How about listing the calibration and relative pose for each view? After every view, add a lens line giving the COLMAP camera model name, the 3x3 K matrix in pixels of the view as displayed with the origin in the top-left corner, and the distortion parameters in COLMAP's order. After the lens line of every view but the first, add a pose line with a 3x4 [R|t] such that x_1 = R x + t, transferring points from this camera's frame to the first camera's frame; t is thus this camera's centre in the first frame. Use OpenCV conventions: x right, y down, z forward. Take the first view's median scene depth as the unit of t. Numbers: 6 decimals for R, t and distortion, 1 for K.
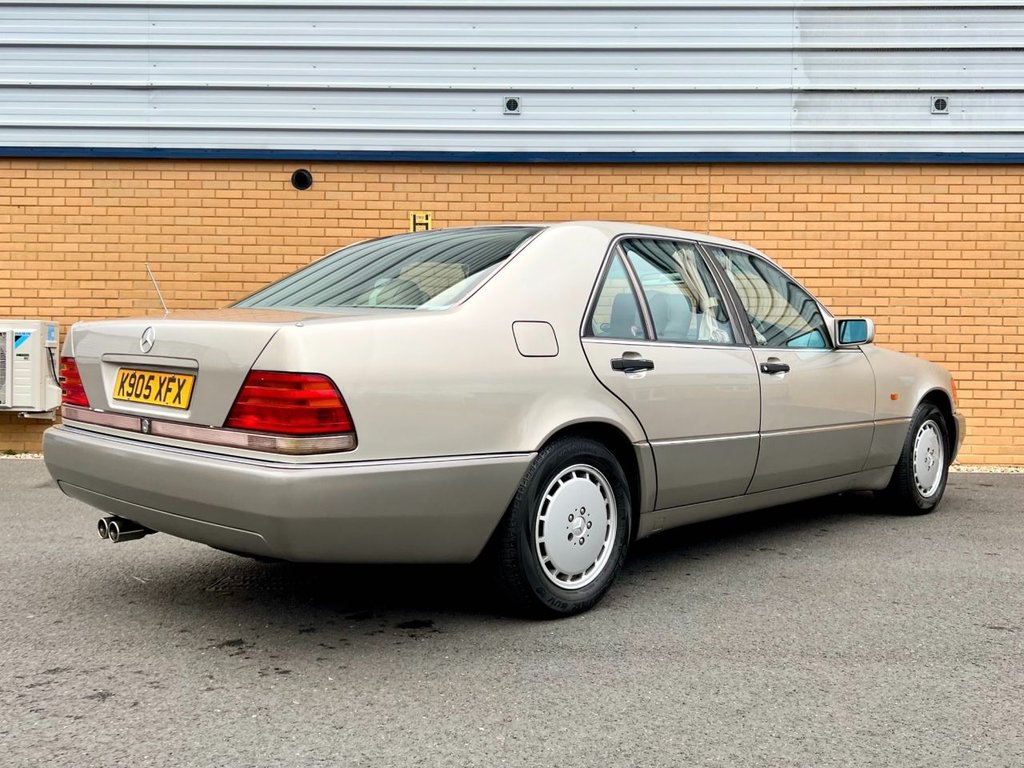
lens RADIAL K [[992.9, 0, 521.0], [0, 992.9, 385.5], [0, 0, 1]] dist [0.110345, -0.238194]
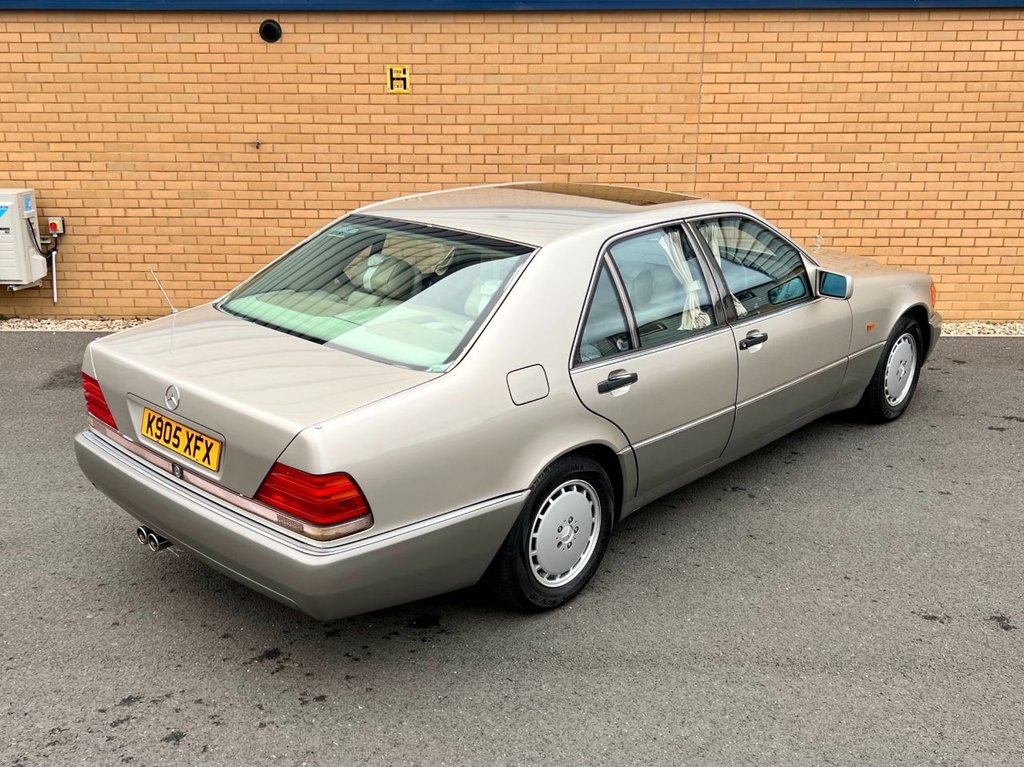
lens RADIAL K [[1035.6, 0, 497.7], [0, 1035.6, 381.9], [0, 0, 1]] dist [0.102484, -0.208399]
pose [[0.999925, -0.011832, -0.003141, -0.006241], [0.012242, 0.964906, 0.262312, -0.145361], [-0.000073, -0.262330, 0.964978, -0.036229]]
